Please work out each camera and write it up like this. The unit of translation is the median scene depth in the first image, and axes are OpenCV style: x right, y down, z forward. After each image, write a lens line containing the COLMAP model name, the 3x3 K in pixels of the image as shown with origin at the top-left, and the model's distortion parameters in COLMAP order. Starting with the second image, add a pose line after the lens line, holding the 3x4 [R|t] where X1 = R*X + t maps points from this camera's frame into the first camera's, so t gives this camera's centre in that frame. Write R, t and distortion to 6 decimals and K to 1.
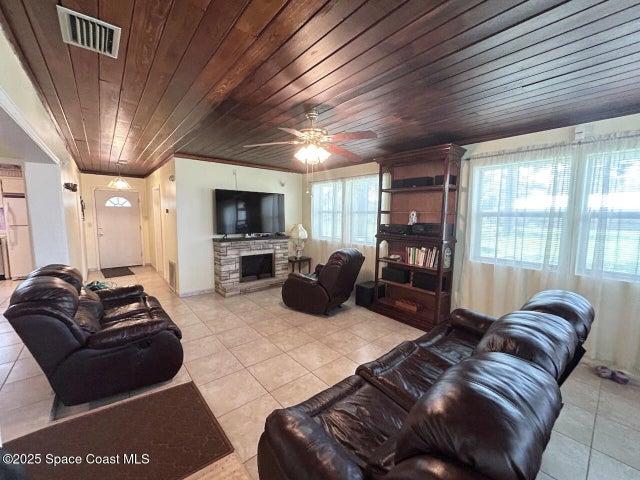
lens RADIAL K [[259.0, 0, 319.1], [0, 259.0, 239.3], [0, 0, 1]] dist [-0.001151, 0.000153]
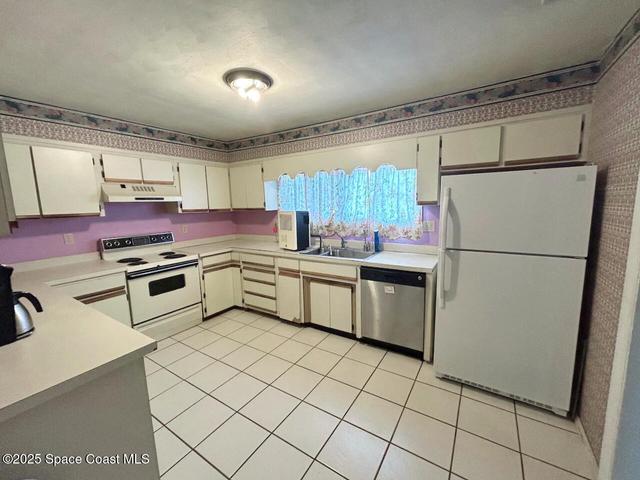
lens RADIAL K [[259.0, 0, 320.2], [0, 259.0, 238.2], [0, 0, 1]] dist [-0.001151, 0.000153]
pose [[0.301602, 0.112109, -0.946820, -0.891144], [-0.062215, 0.993261, 0.097789, -0.094747], [0.951402, 0.029413, 0.306544, 0.705090]]
